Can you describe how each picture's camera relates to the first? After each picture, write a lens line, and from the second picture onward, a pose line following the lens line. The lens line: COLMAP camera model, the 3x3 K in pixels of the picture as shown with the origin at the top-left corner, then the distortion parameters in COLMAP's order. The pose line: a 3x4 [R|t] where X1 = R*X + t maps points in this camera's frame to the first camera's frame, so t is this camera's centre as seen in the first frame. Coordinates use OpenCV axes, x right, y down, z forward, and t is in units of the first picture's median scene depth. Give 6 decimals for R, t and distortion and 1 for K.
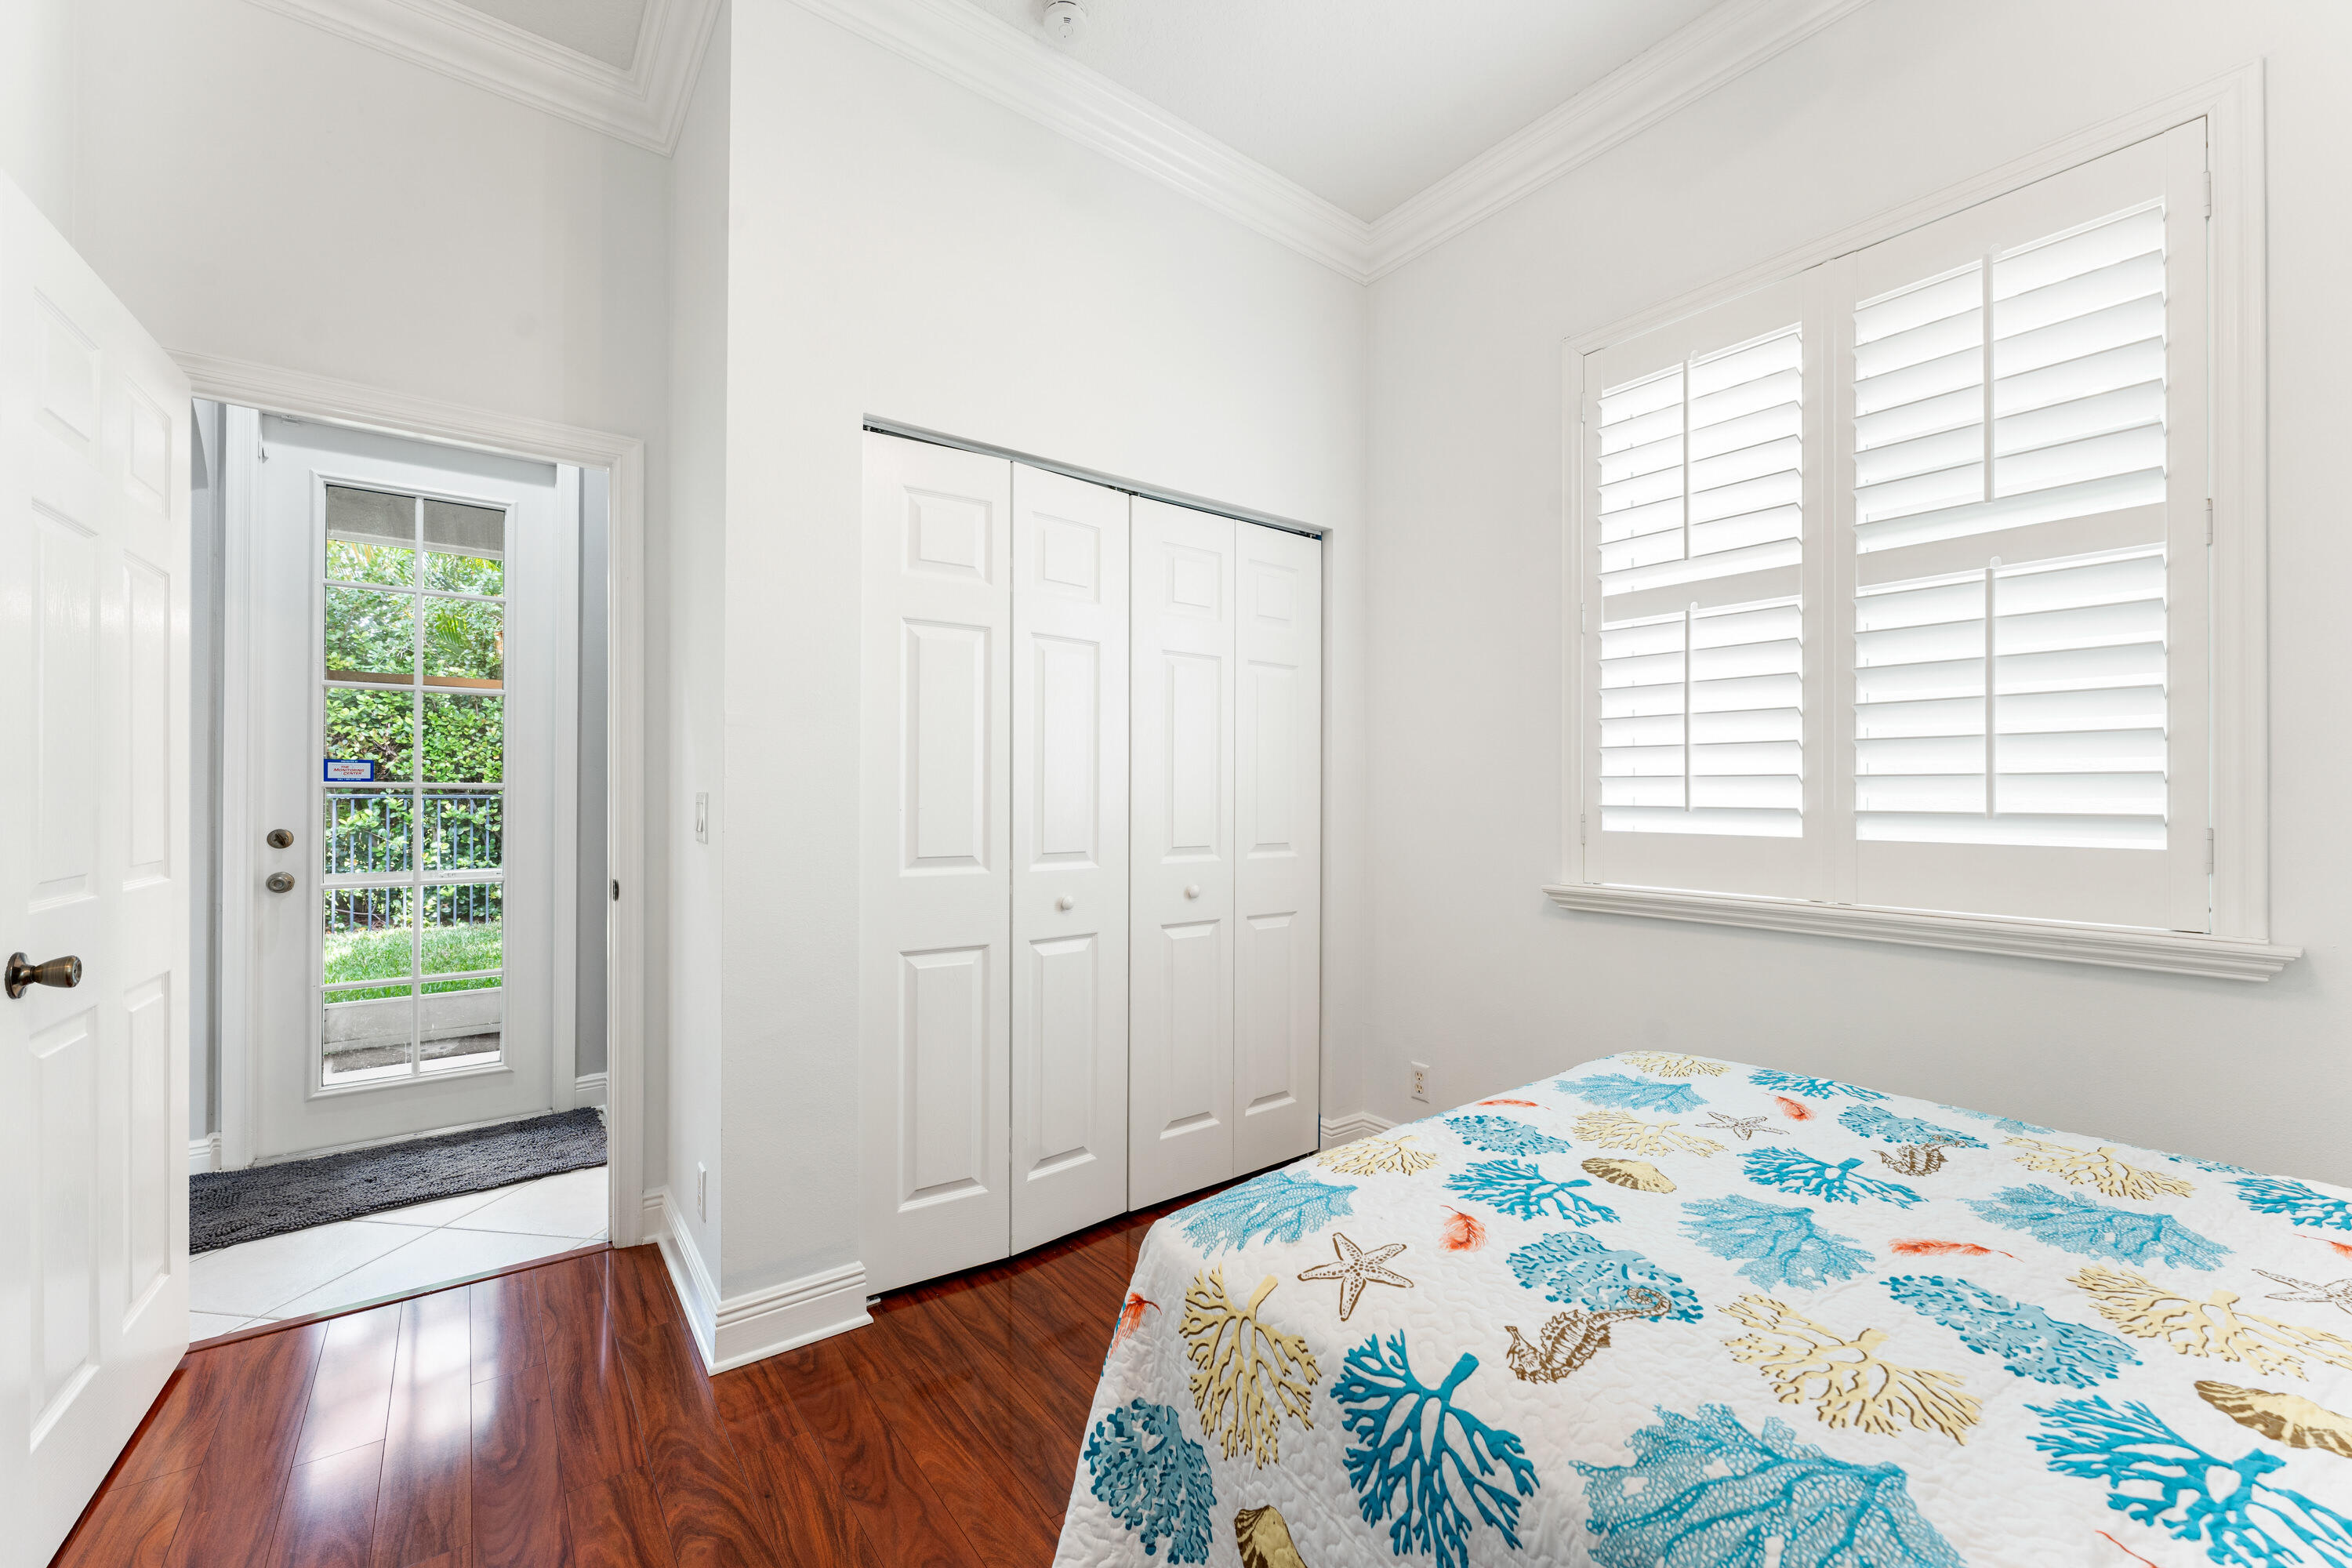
lens RADIAL K [[926.7, 0, 1171.6], [0, 926.7, 788.5], [0, 0, 1]] dist [-0.013531, -0.000234]
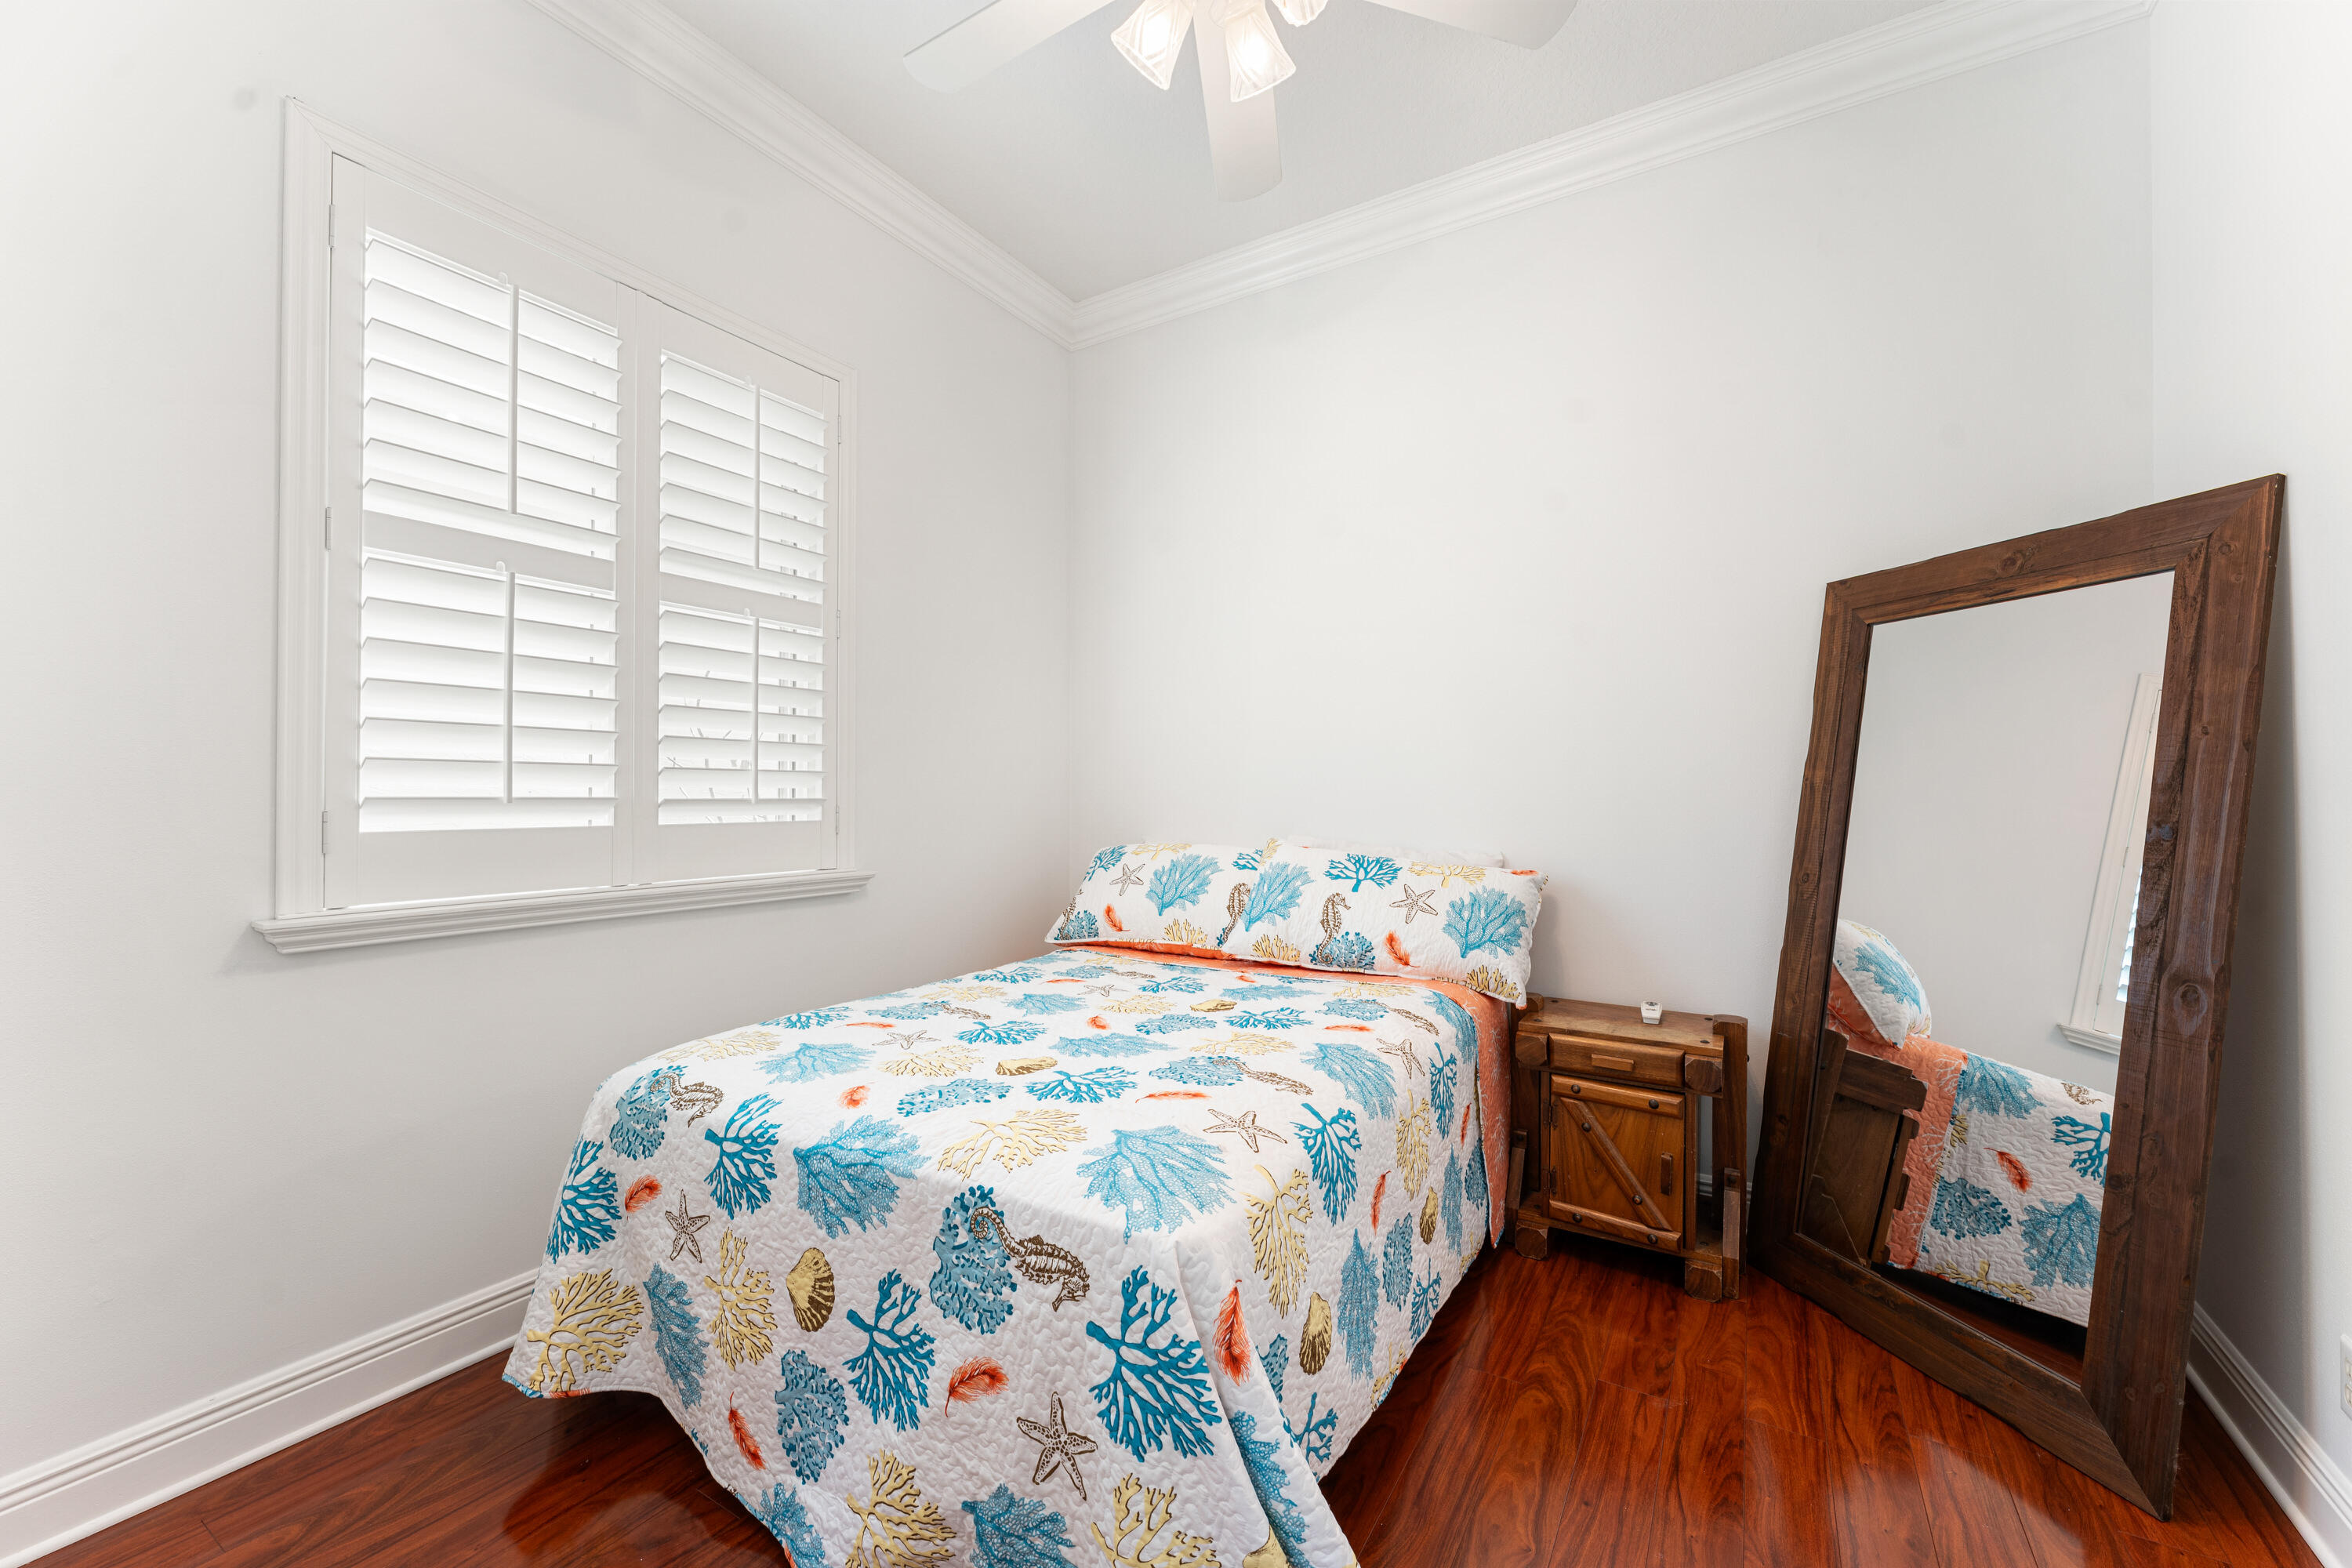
lens RADIAL K [[926.7, 0, 1181.7], [0, 926.7, 787.9], [0, 0, 1]] dist [-0.013531, -0.000234]
pose [[-0.365876, 0.002015, 0.930661, -0.683920], [-0.007462, 0.999959, -0.005099, 0.013499], [-0.930634, -0.008810, -0.365846, 1.035147]]
